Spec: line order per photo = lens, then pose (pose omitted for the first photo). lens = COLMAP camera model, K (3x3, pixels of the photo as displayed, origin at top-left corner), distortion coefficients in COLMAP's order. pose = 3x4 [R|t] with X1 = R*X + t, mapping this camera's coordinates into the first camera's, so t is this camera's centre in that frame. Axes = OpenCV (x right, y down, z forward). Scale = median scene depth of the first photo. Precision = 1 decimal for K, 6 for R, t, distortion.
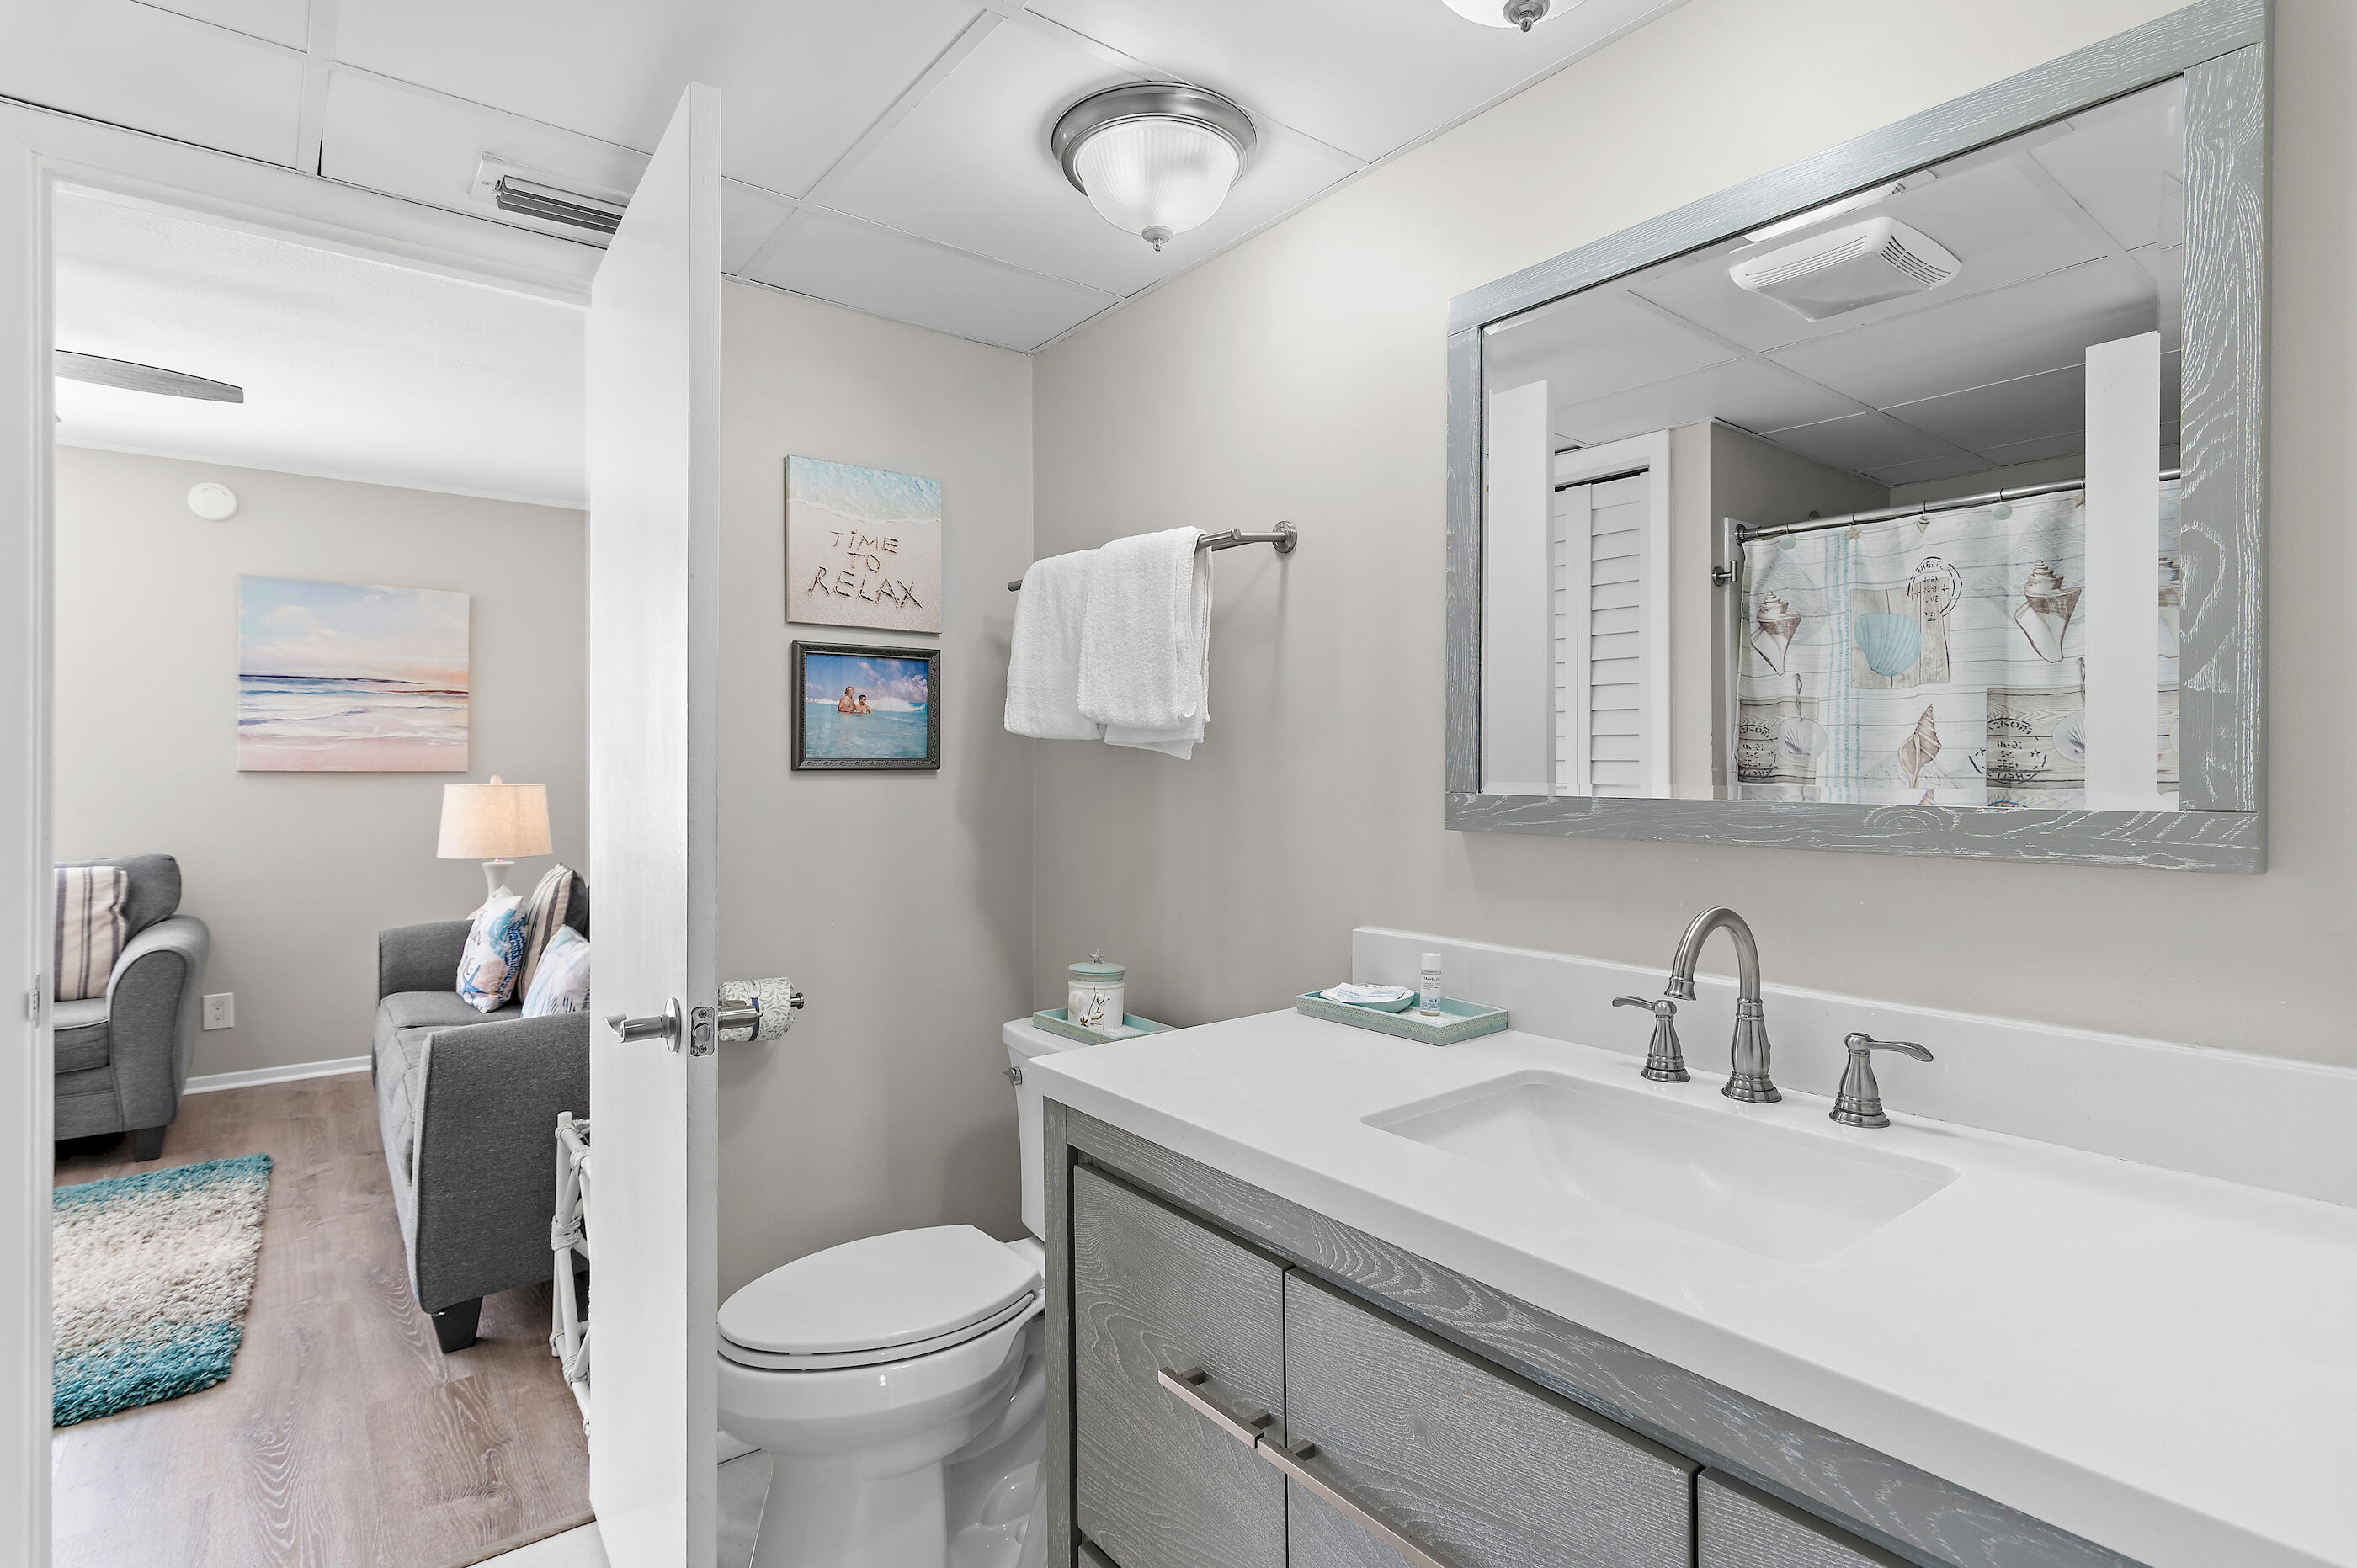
lens RADIAL K [[1152.8, 0, 1178.4], [0, 1152.8, 773.6], [0, 0, 1]] dist [0.003641, 0.000057]
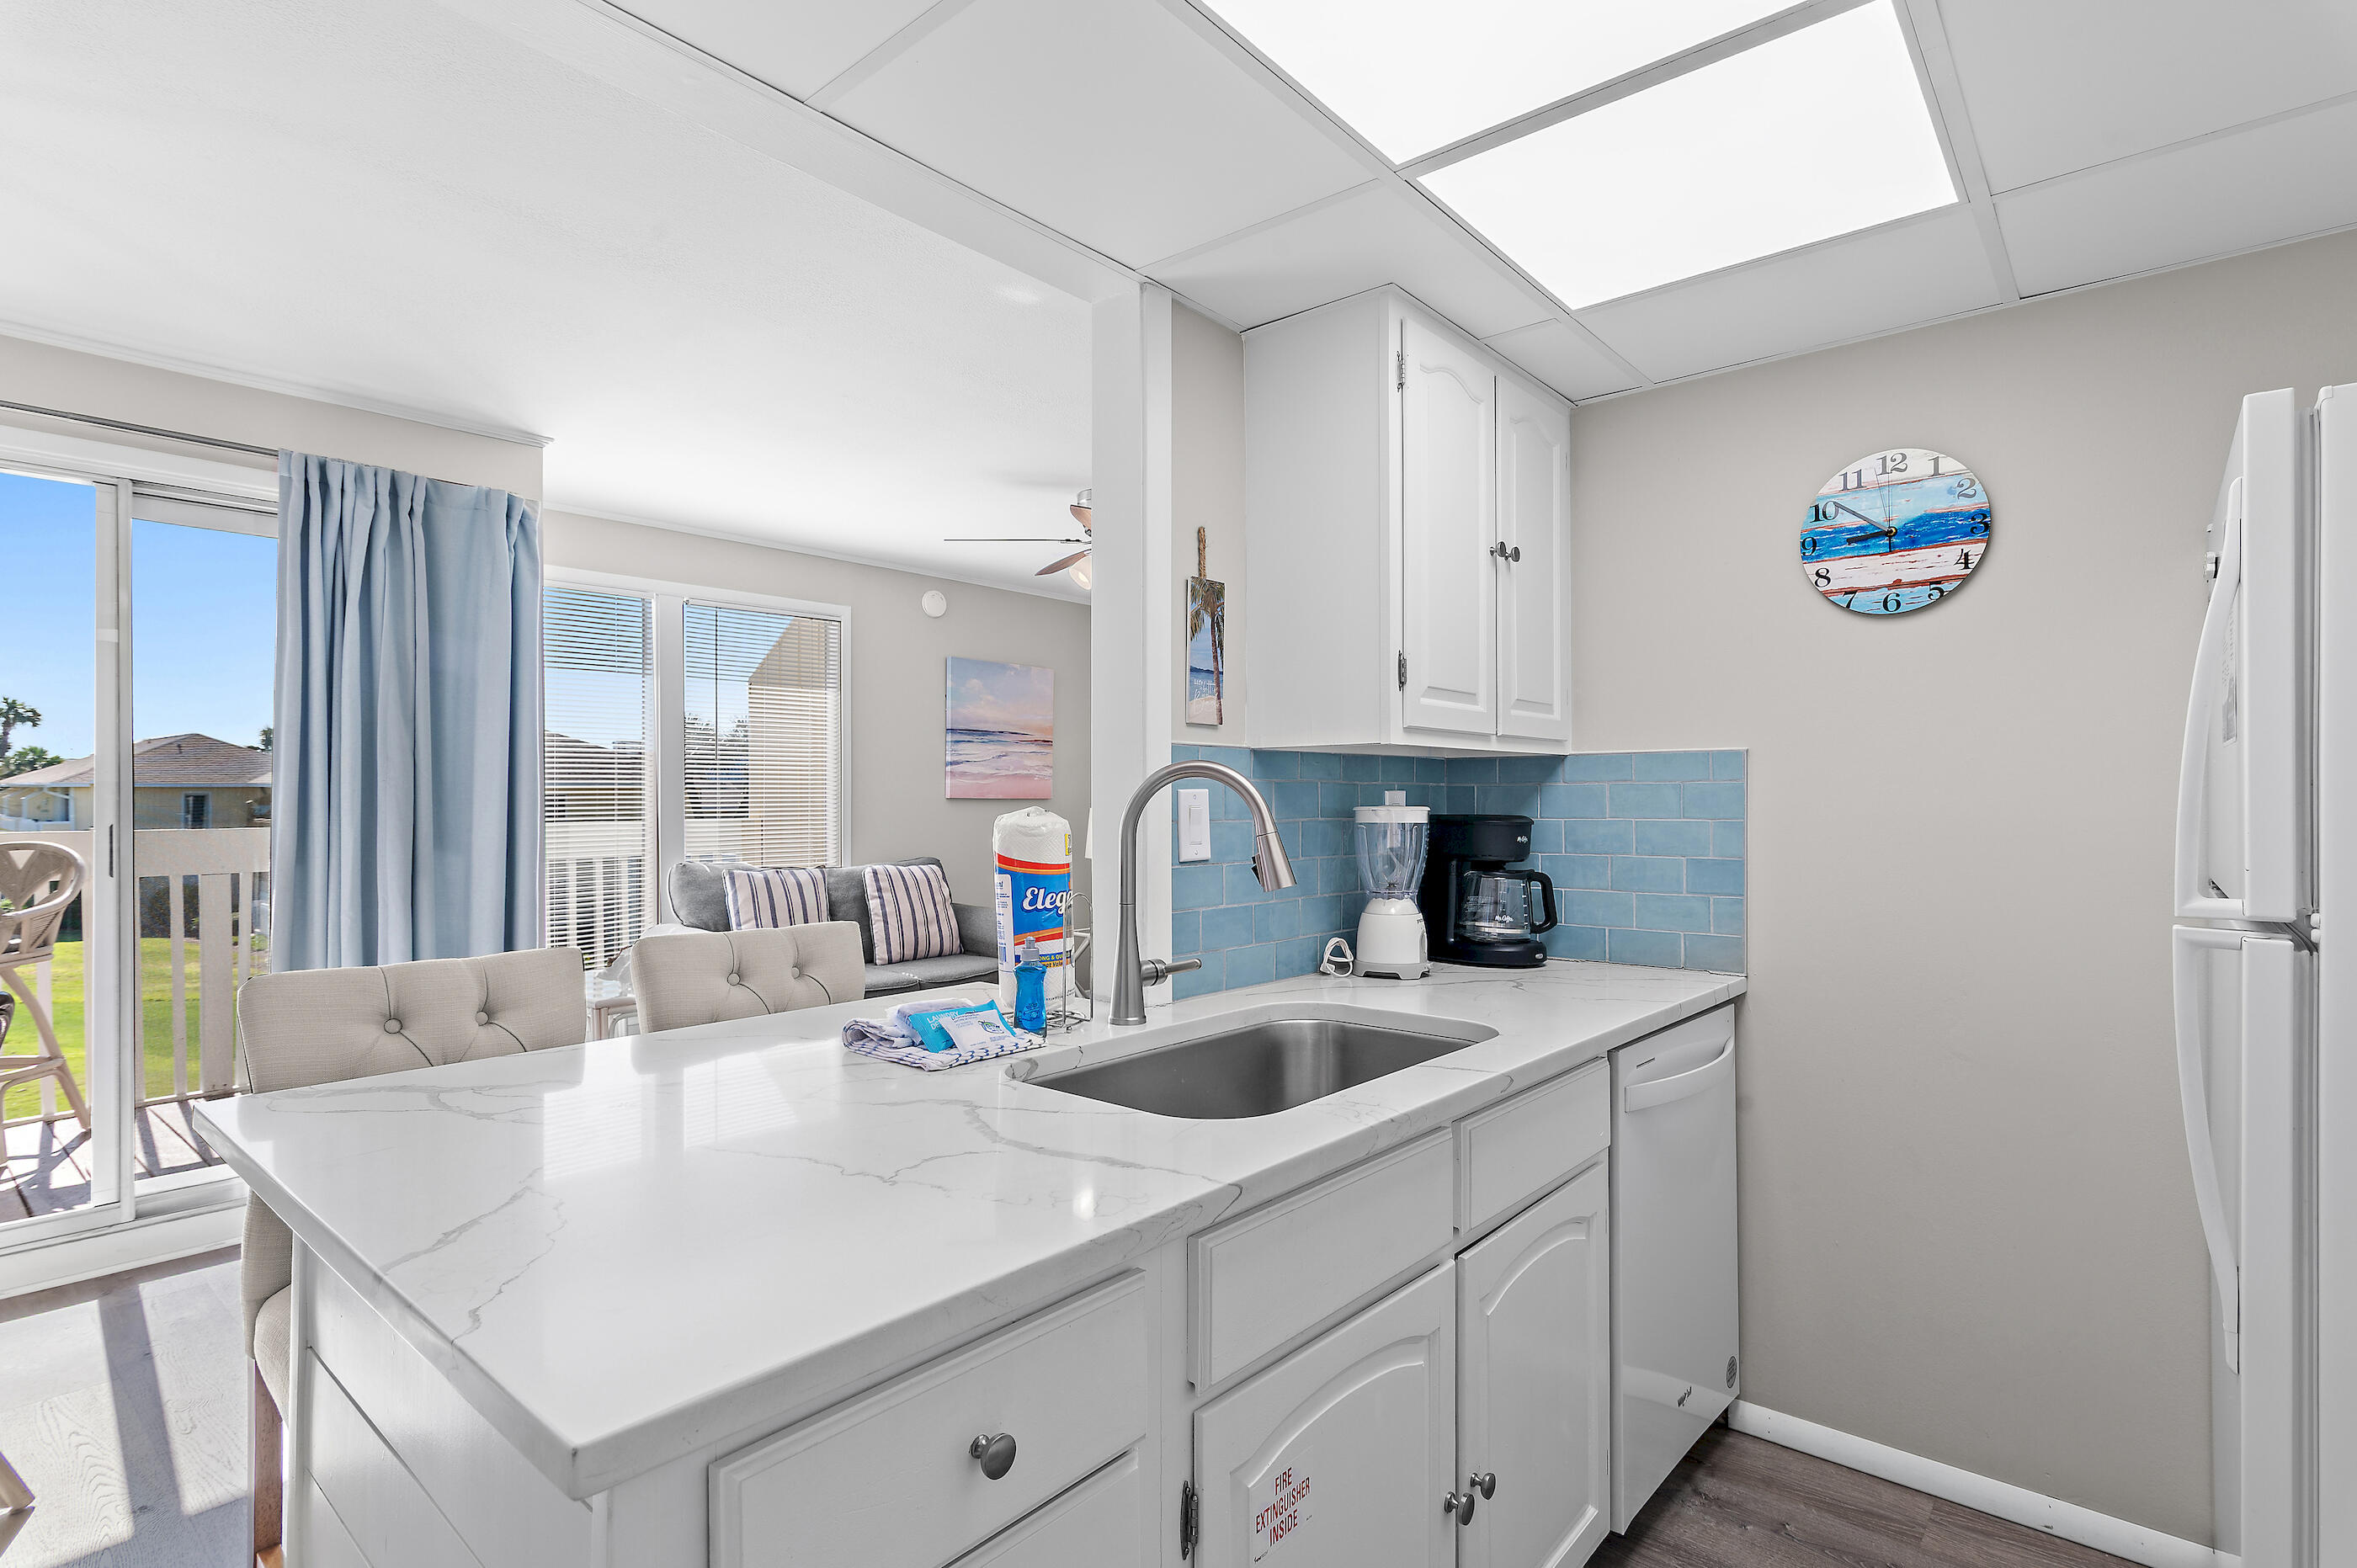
lens RADIAL K [[1147.1, 0, 1173.8], [0, 1147.1, 796.2], [0, 0, 1]] dist [0.003073, -0.000354]
pose [[0.979219, 0.003857, 0.202767, -0.930807], [-0.003075, 0.999987, -0.004171, 0.000371], [-0.202781, 0.003461, 0.979218, -0.457213]]
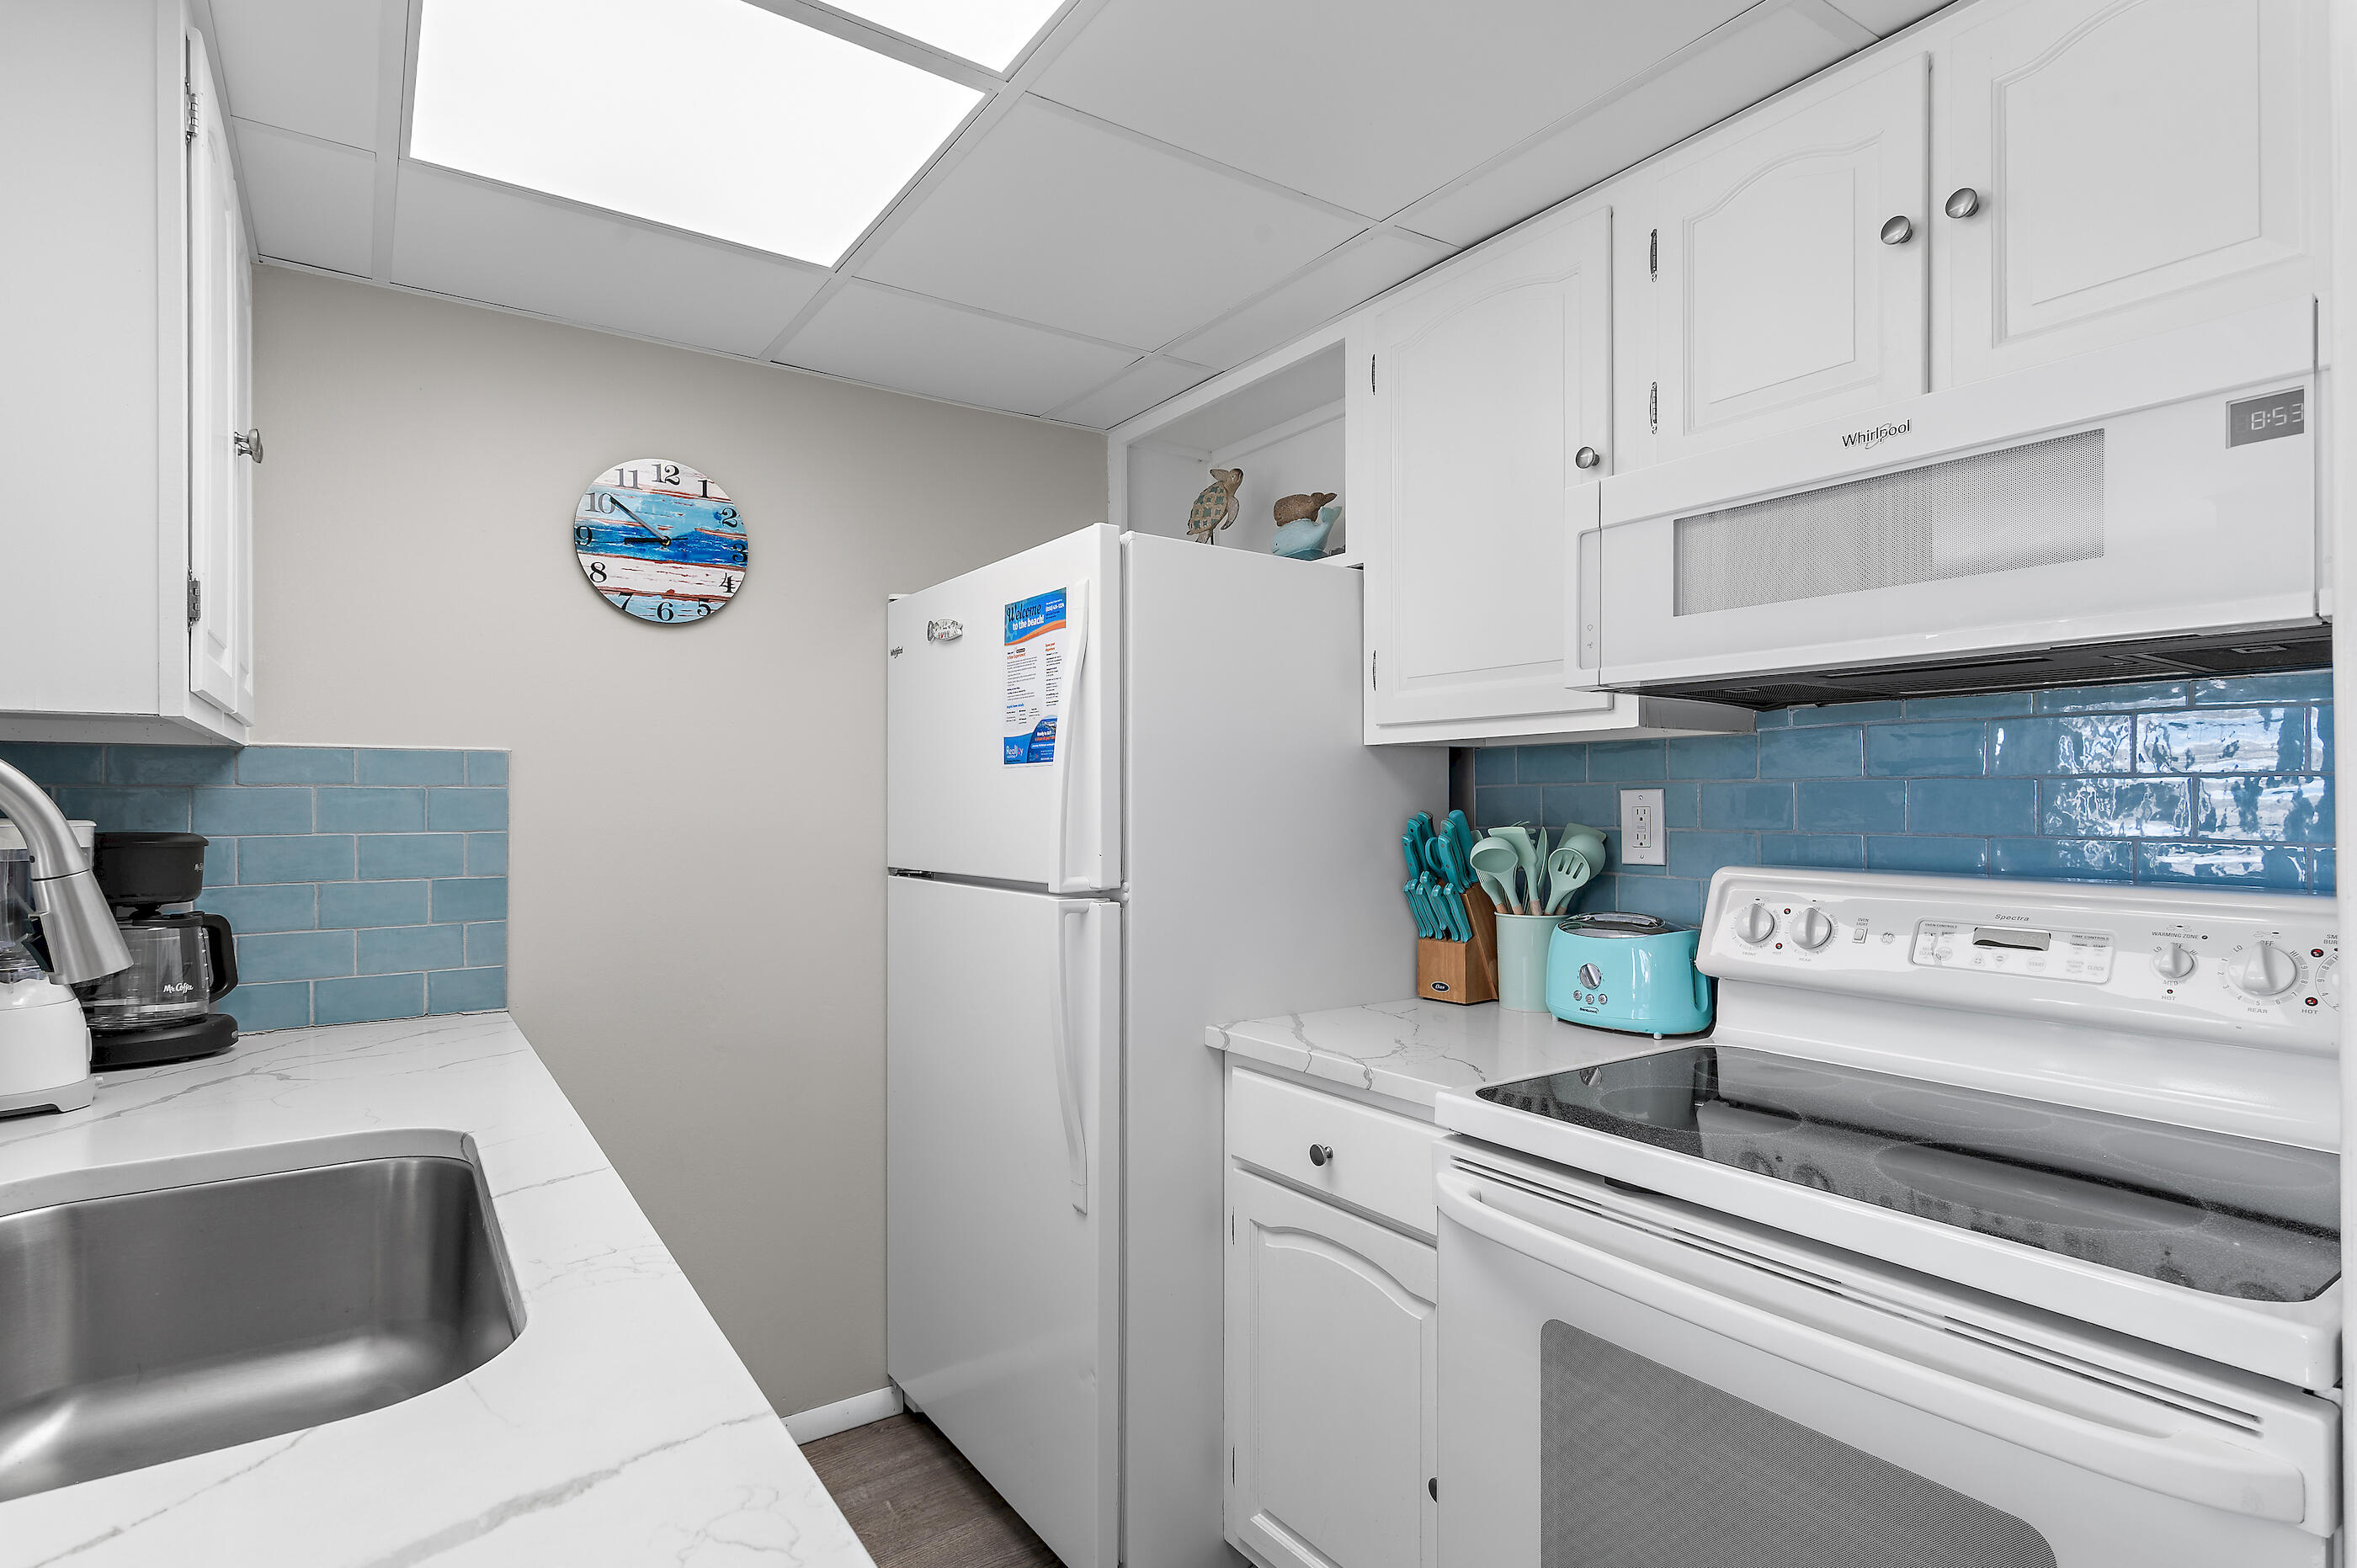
lens RADIAL K [[1176.6, 0, 1177.5], [0, 1176.6, 805.7], [0, 0, 1]] dist [0.002539, 0.000099]
pose [[0.052951, 0.004916, 0.998585, -1.031192], [0.004441, 0.999977, -0.005158, 0.001698], [-0.998587, 0.004708, 0.052928, -0.272468]]
